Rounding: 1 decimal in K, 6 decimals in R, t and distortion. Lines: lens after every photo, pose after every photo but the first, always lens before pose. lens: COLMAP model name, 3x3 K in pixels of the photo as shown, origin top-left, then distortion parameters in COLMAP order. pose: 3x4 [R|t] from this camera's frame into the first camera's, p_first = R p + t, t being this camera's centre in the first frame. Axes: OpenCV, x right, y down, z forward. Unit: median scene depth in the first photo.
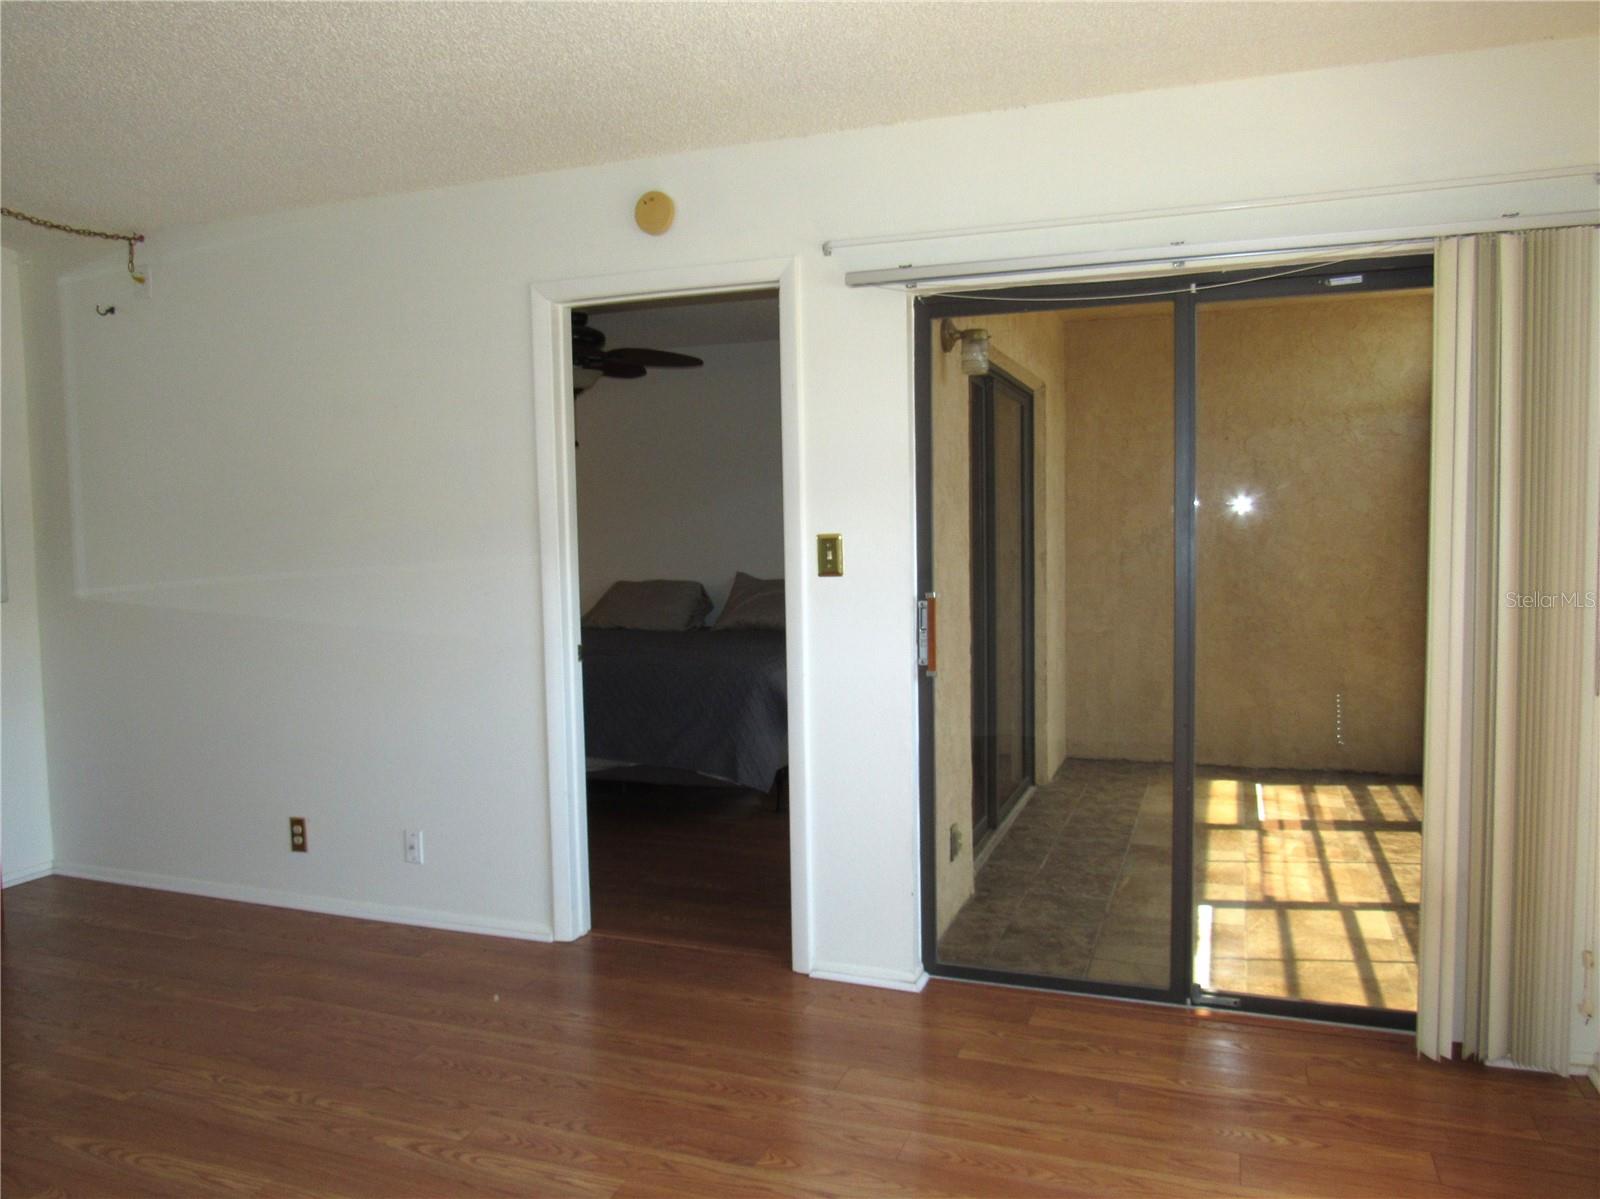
lens RADIAL K [[1166.8, 0, 800.0], [0, 1166.8, 599.5], [0, 0, 1]] dist [-0.036526, 0.011590]
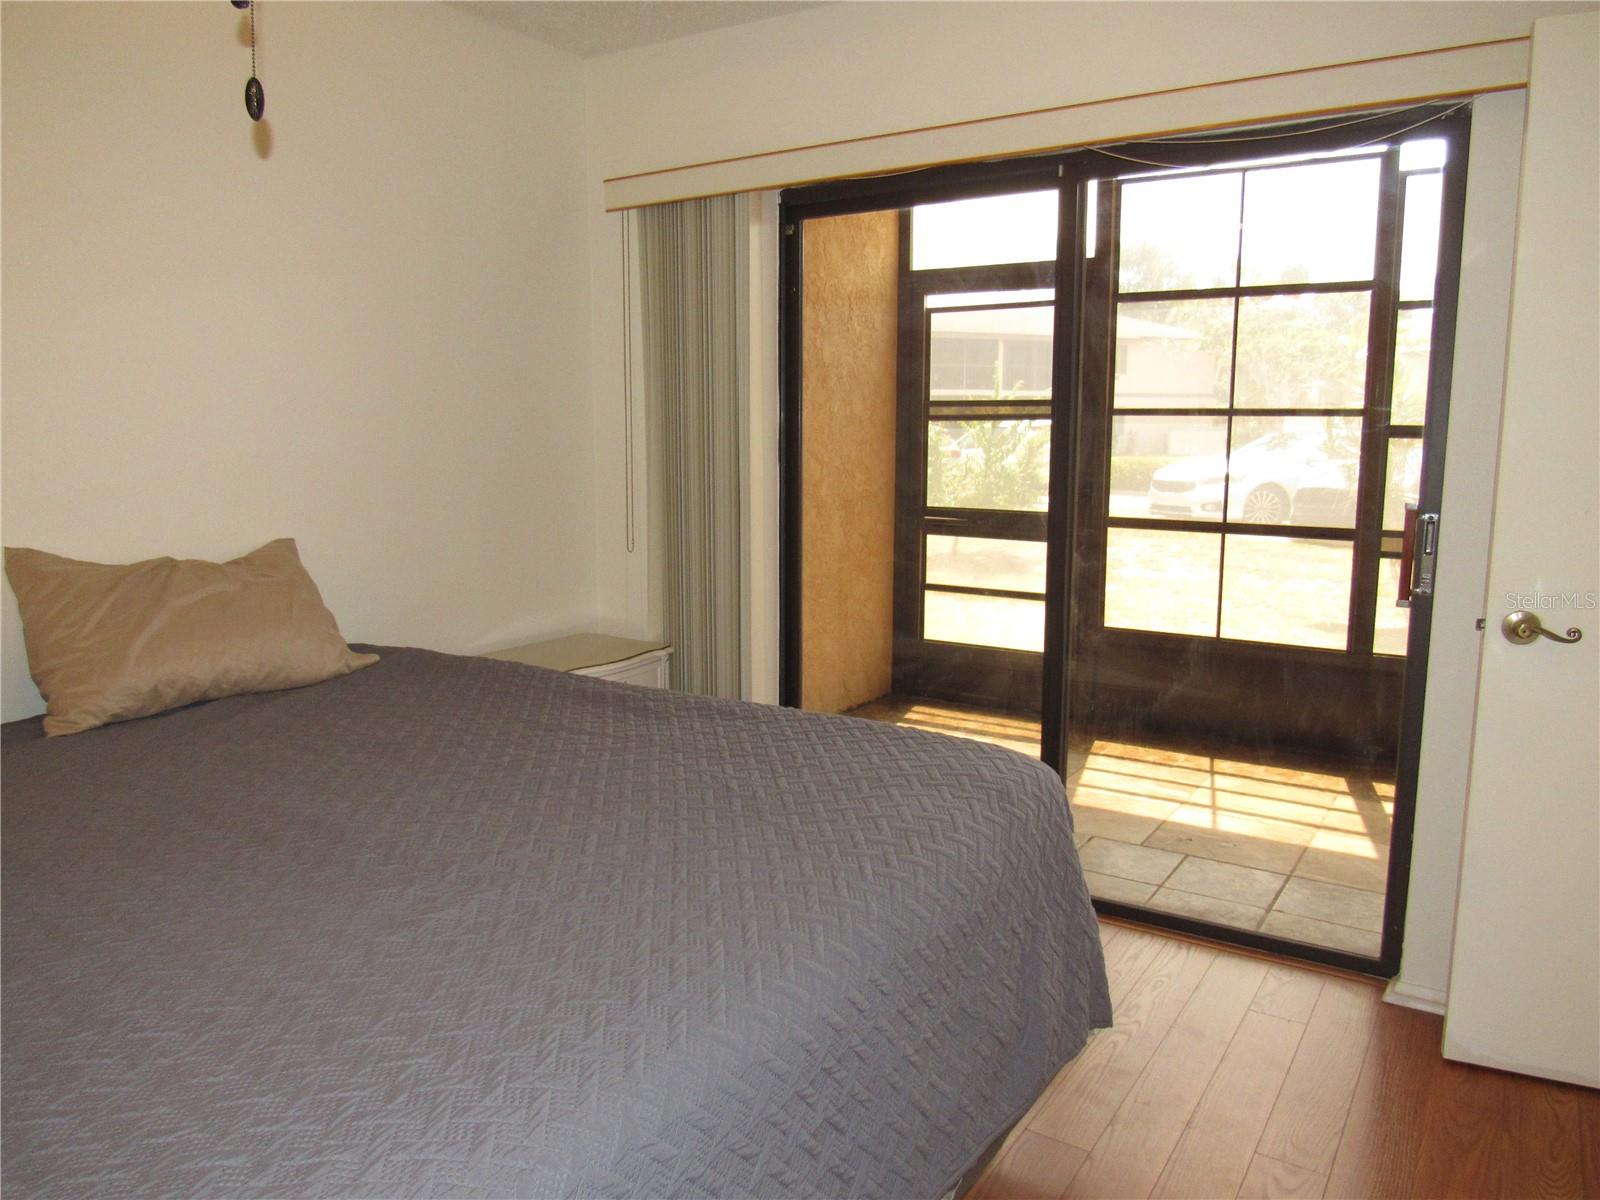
lens RADIAL K [[1133.1, 0, 800.0], [0, 1133.1, 600.0], [0, 0, 1]] dist [-0.043643, 0.001431]
pose [[0.223163, -0.127651, 0.966387, -0.319961], [0.059240, 0.991332, 0.117266, -0.034121], [-0.972979, 0.031079, 0.228791, 0.729189]]
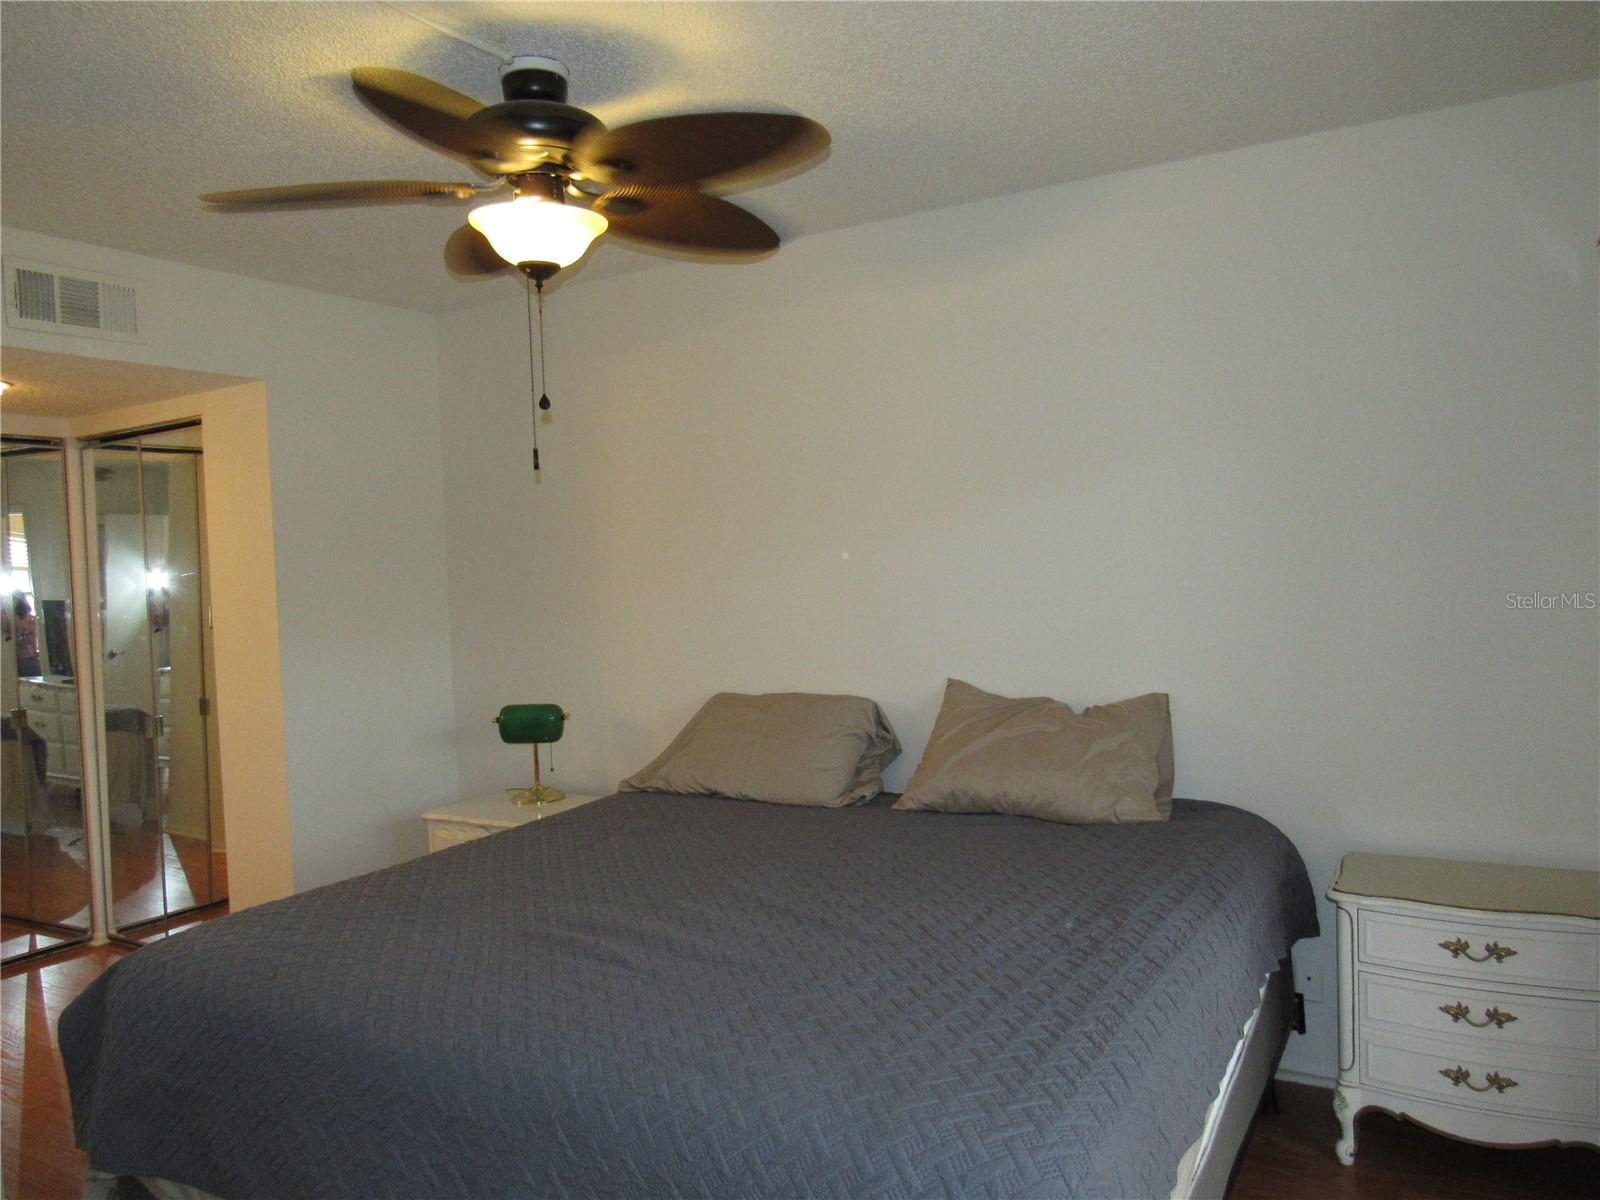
lens RADIAL K [[1166.8, 0, 800.0], [0, 1166.8, 600.0], [0, 0, 1]] dist [-0.036526, 0.011590]
pose [[0.984406, -0.014468, -0.175316, -0.030543], [0.008282, 0.999319, -0.035960, -0.040685], [0.175717, 0.033947, 0.983855, 0.530761]]
